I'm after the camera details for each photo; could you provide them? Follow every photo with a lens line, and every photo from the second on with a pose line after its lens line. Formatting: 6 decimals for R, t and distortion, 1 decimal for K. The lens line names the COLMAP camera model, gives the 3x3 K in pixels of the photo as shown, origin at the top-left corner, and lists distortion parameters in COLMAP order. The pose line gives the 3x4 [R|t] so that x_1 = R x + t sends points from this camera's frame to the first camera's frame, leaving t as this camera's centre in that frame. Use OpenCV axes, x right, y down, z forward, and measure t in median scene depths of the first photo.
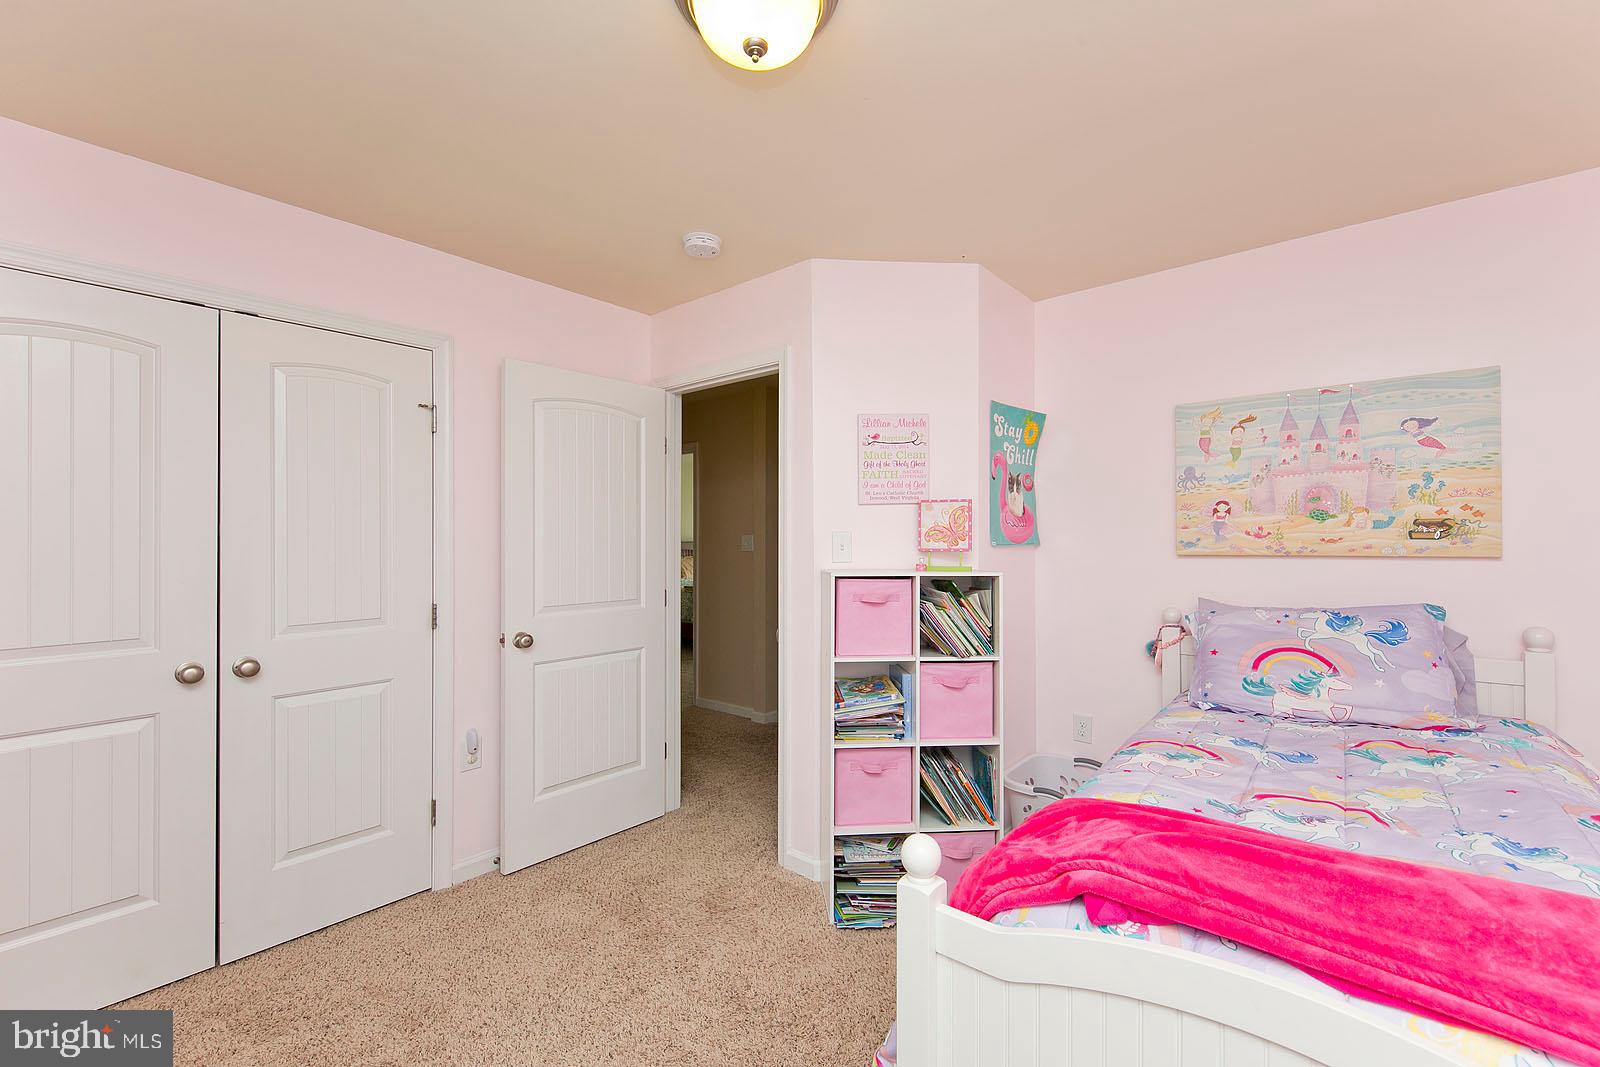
lens RADIAL K [[677.0, 0, 802.1], [0, 677.0, 538.8], [0, 0, 1]] dist [-0.000082, -0.000814]
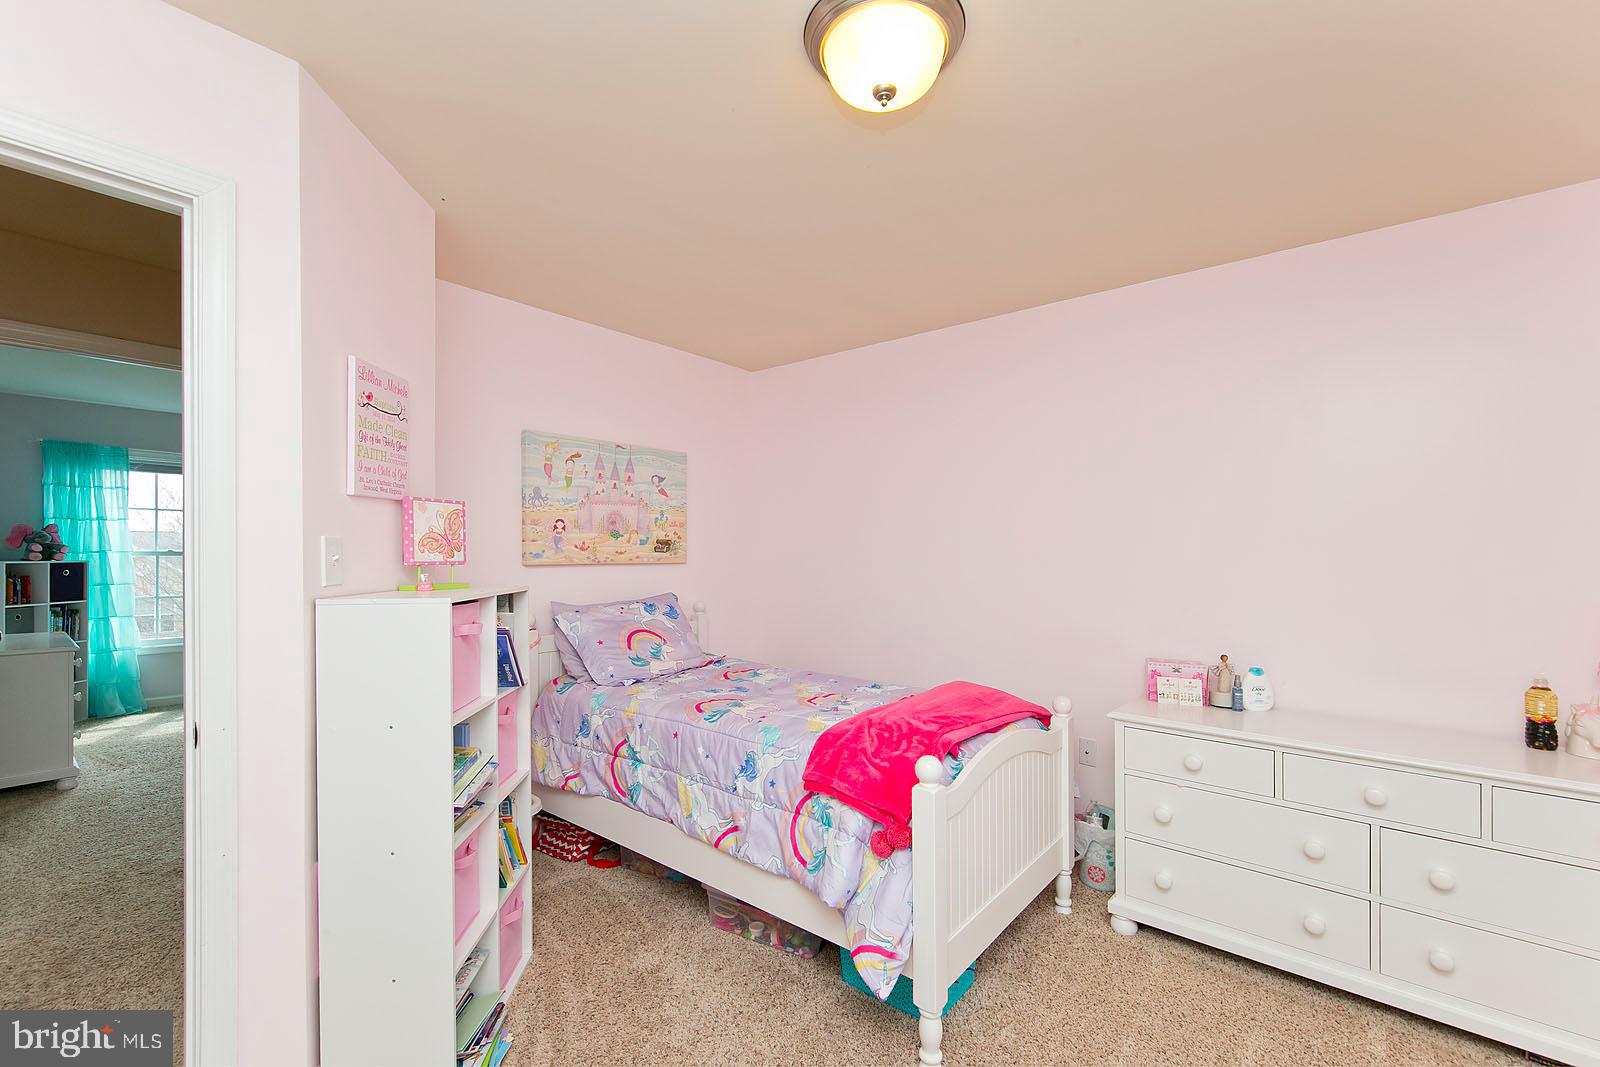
lens RADIAL K [[677.0, 0, 779.7], [0, 677.0, 555.7], [0, 0, 1]] dist [-0.000082, -0.000814]
pose [[0.012472, -0.001968, 0.999920, -0.605956], [-0.010671, 0.999941, 0.002101, 0.002077], [-0.999865, -0.010697, 0.012450, 0.628562]]
